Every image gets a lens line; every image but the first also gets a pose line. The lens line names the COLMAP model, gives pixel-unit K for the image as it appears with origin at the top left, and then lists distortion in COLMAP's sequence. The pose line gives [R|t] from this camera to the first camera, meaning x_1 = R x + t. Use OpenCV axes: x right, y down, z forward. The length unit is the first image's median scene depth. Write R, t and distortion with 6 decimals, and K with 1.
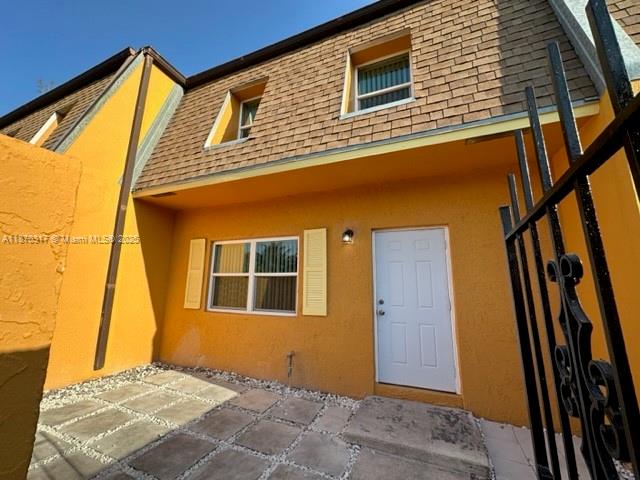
lens RADIAL K [[257.8, 0, 319.1], [0, 257.8, 241.3], [0, 0, 1]] dist [-0.002356, 0.001185]
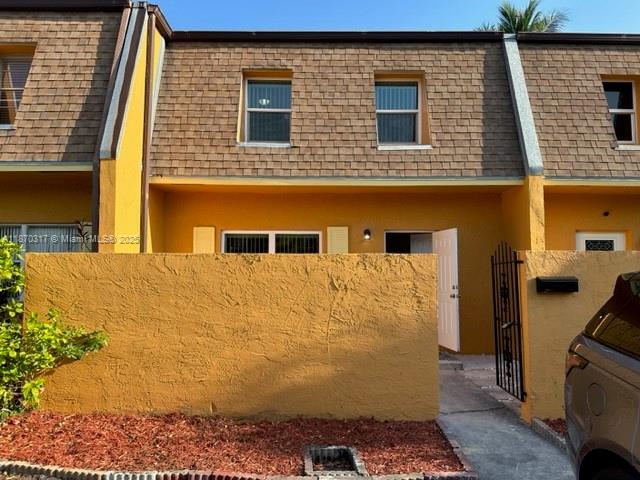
lens RADIAL K [[455.9, 0, 320.4], [0, 455.9, 239.5], [0, 0, 1]] dist [0.010737, -0.000260]
pose [[0.928963, 0.017780, 0.369746, -0.908758], [-0.060951, 0.992559, 0.105407, -0.216909], [-0.365121, -0.120456, 0.923134, -0.945722]]
